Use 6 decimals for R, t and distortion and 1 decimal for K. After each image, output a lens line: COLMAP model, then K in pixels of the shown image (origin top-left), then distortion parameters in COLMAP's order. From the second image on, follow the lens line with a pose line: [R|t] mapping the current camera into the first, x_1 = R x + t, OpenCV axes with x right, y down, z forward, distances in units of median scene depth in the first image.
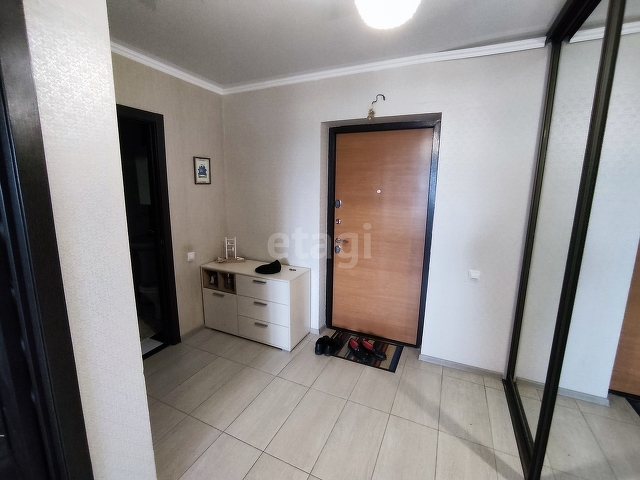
lens RADIAL K [[293.1, 0, 320.0], [0, 293.1, 240.0], [0, 0, 1]] dist [-0.000253, 0.001066]
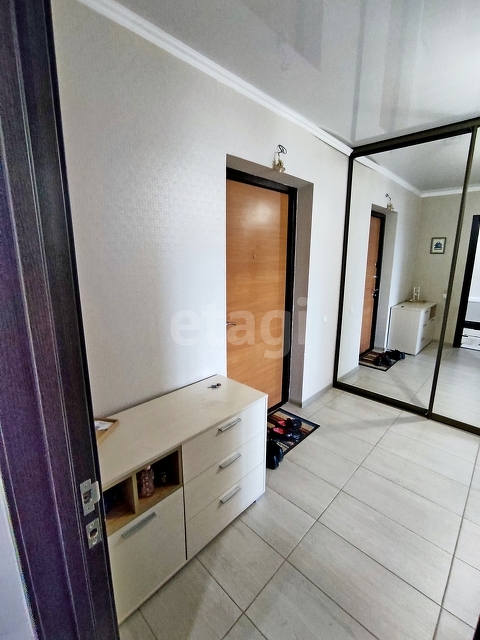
lens RADIAL K [[293.2, 0, 240.0], [0, 293.2, 320.0], [0, 0, 1]] dist [-0.001674, 0.000891]
pose [[0.312260, -0.212925, 0.925828, -0.779575], [0.179225, 0.970262, 0.162696, -0.157377], [-0.932938, 0.115128, 0.341135, 0.894891]]
